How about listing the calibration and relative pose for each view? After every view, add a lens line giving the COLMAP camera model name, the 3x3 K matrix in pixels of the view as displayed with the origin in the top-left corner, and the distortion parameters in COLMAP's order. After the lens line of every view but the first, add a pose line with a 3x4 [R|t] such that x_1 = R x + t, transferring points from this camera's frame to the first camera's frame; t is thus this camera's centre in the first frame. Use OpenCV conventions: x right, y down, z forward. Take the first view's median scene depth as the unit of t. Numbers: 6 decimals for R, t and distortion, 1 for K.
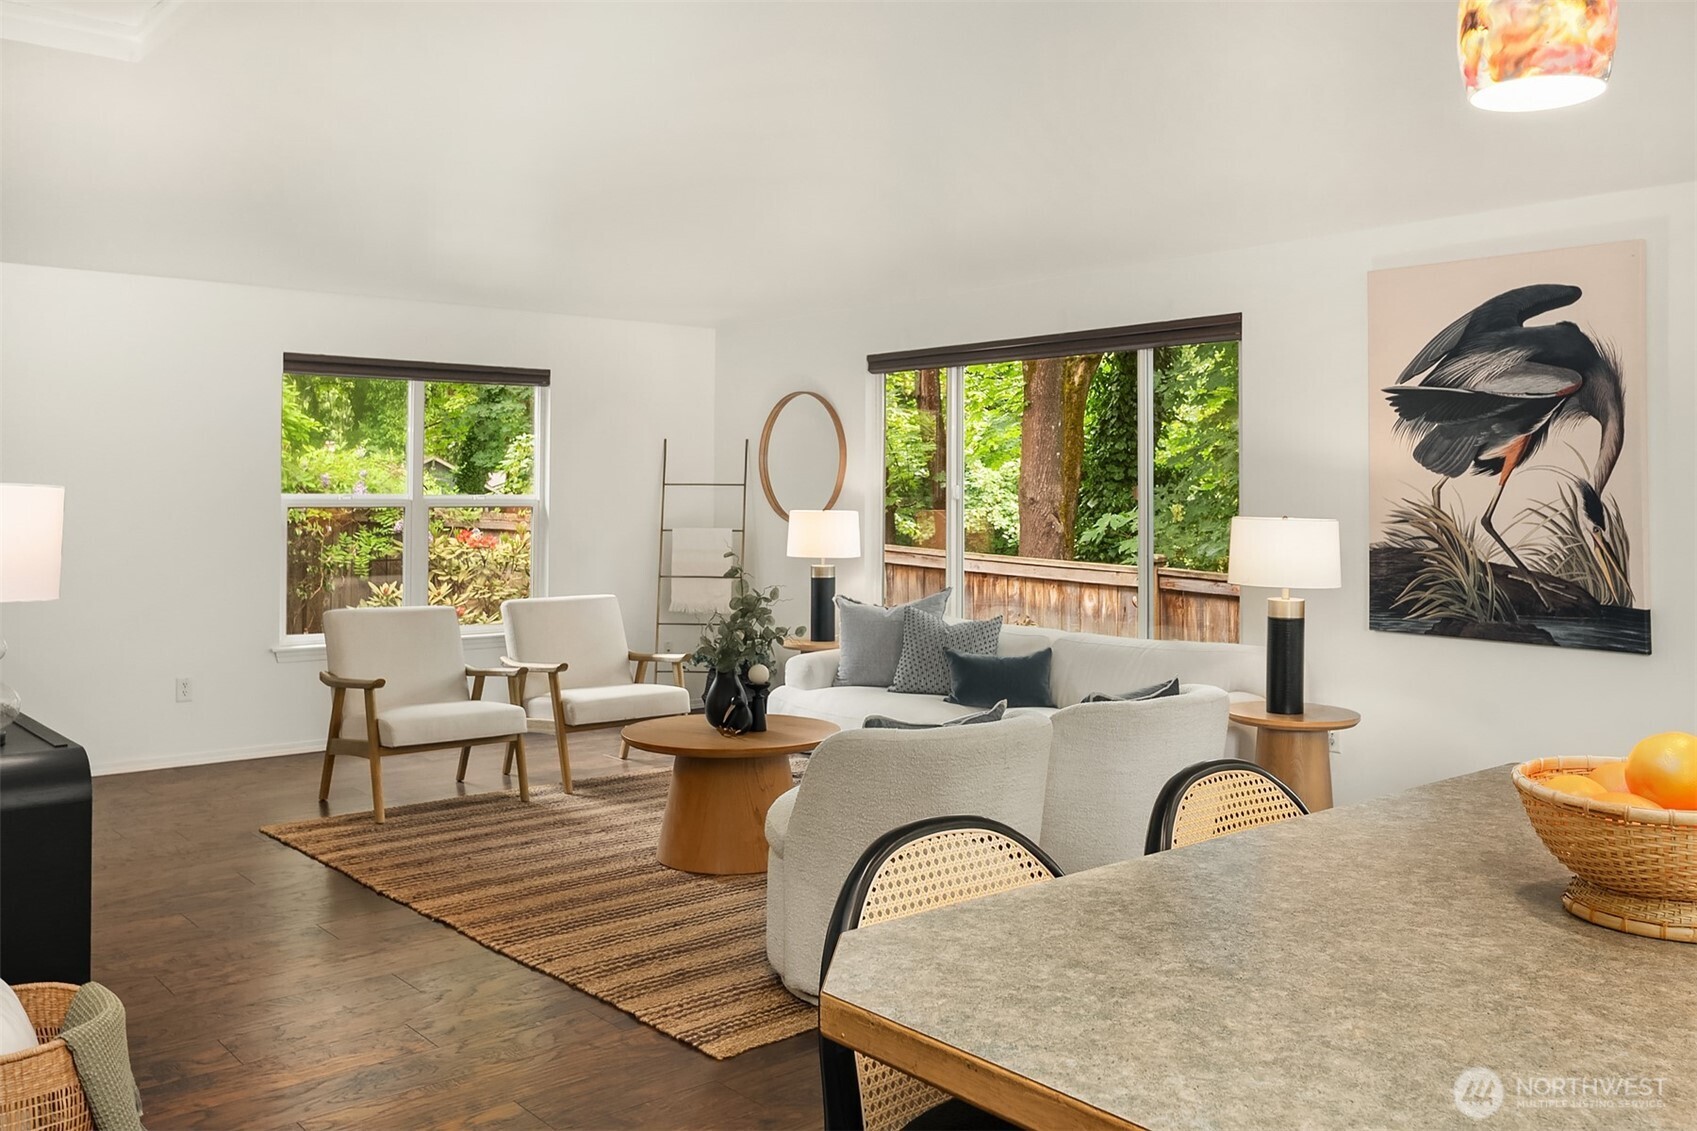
lens RADIAL K [[1422.3, 0, 877.1], [0, 1422.3, 475.1], [0, 0, 1]] dist [-0.004987, 0.012986]
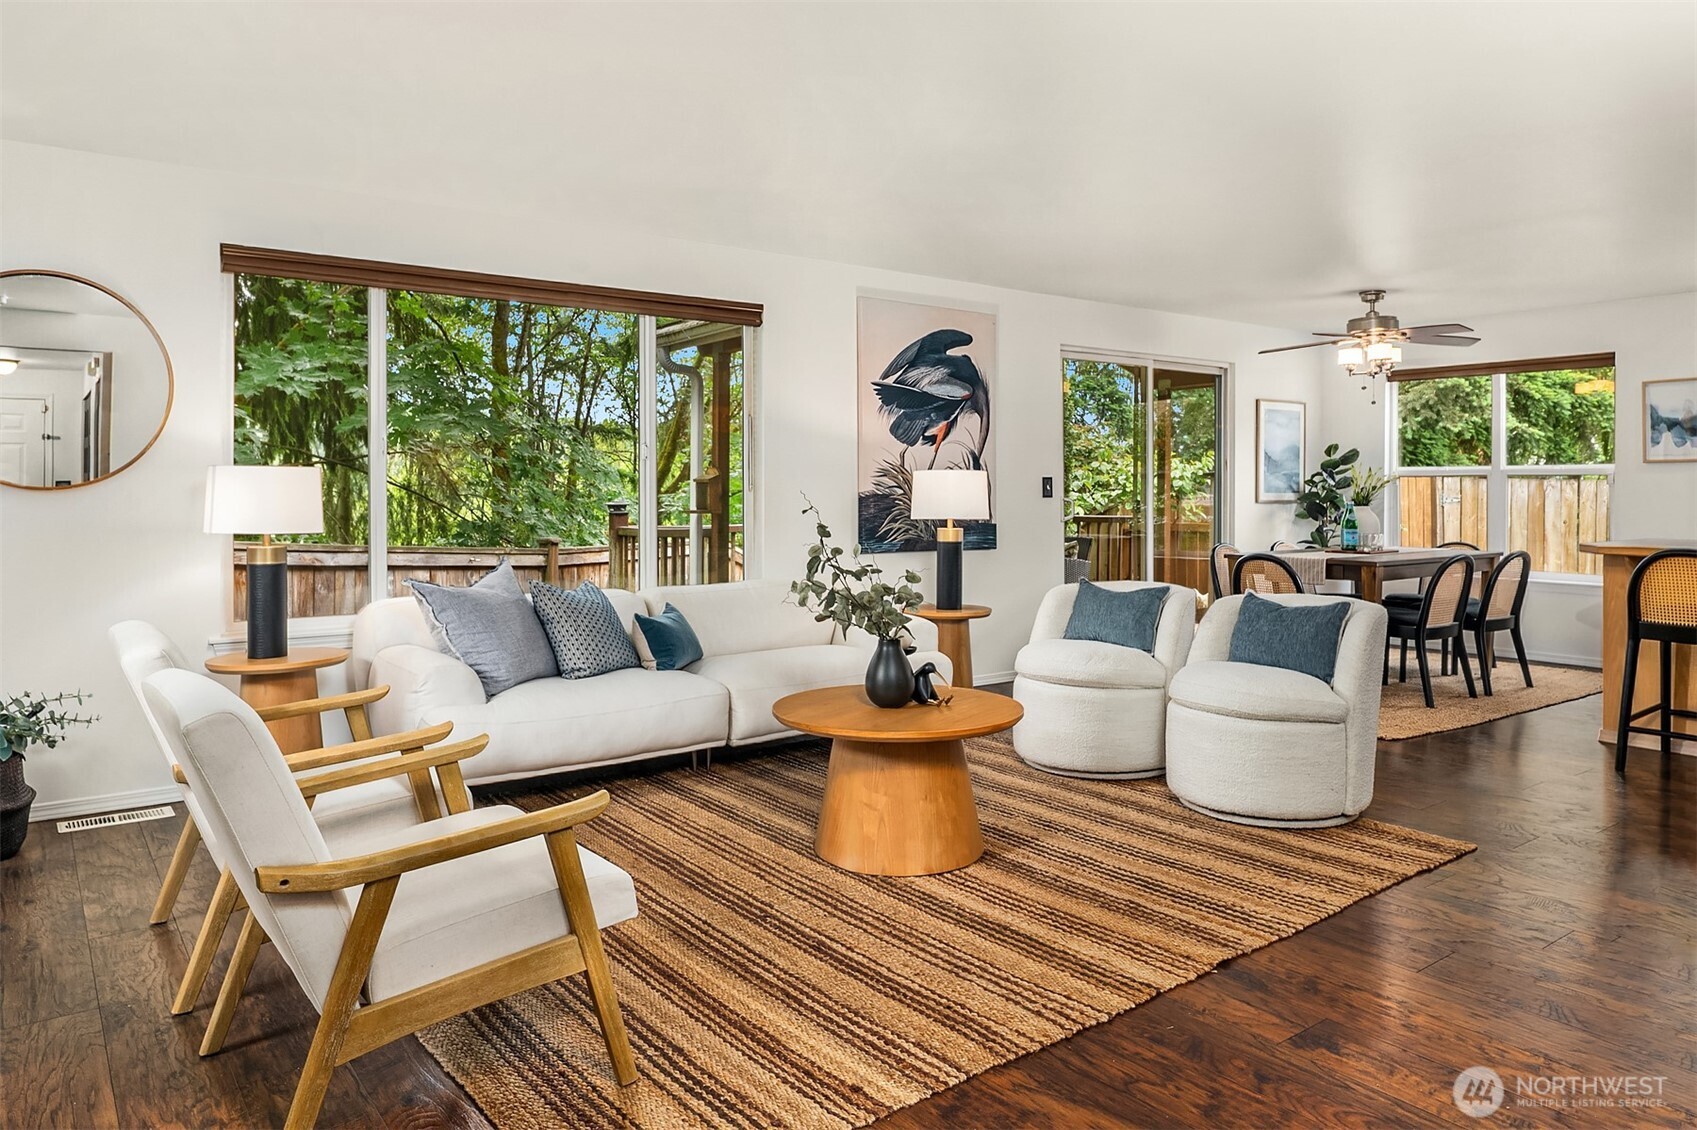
lens RADIAL K [[1123.9, 0, 841.7], [0, 1123.9, 495.6], [0, 0, 1]] dist [-0.003856, -0.001221]
pose [[0.075516, -0.007634, 0.997115, -0.648539], [-0.016192, 0.999829, 0.008881, 0.036457], [-0.997013, -0.016816, 0.075379, 0.804773]]
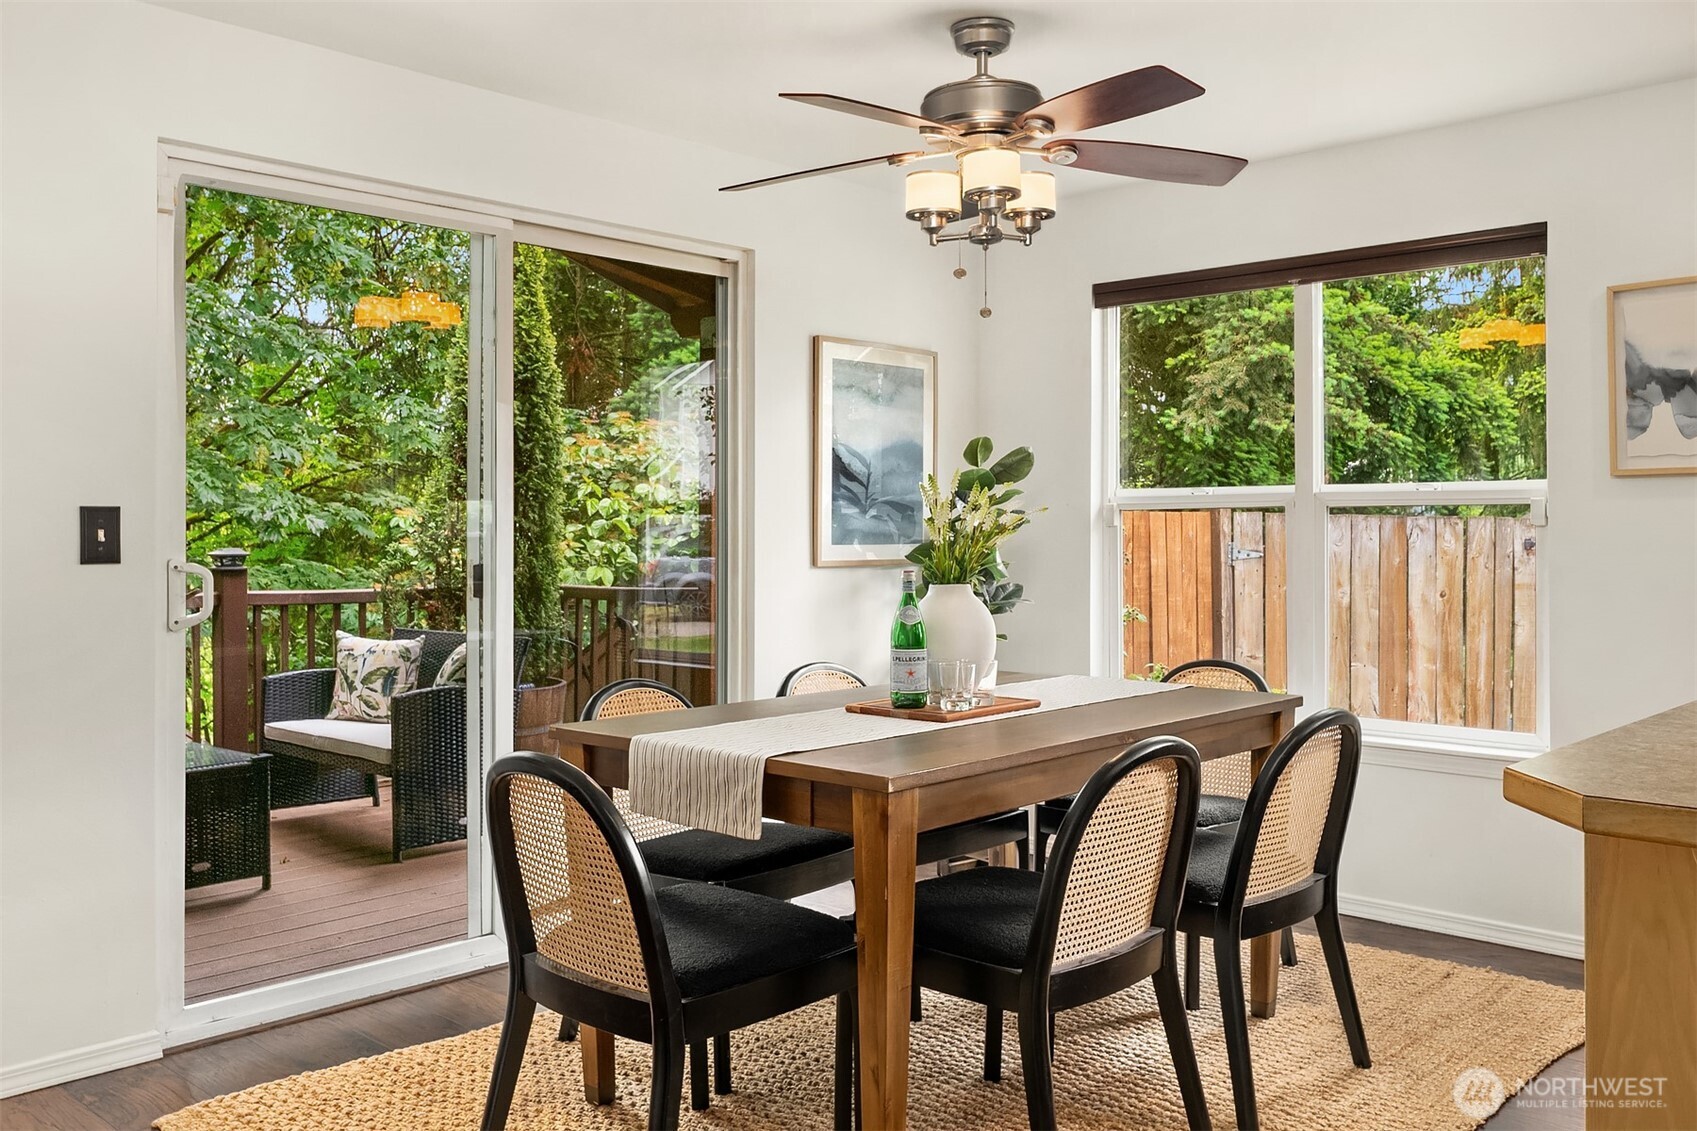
lens RADIAL K [[1422.3, 0, 857.8], [0, 1422.3, 520.1], [0, 0, 1]] dist [-0.004987, 0.012986]
pose [[-0.107873, 0.003463, 0.994159, -0.052580], [-0.016084, 0.999857, -0.005228, 0.027829], [-0.994035, -0.016554, -0.107802, 0.483016]]
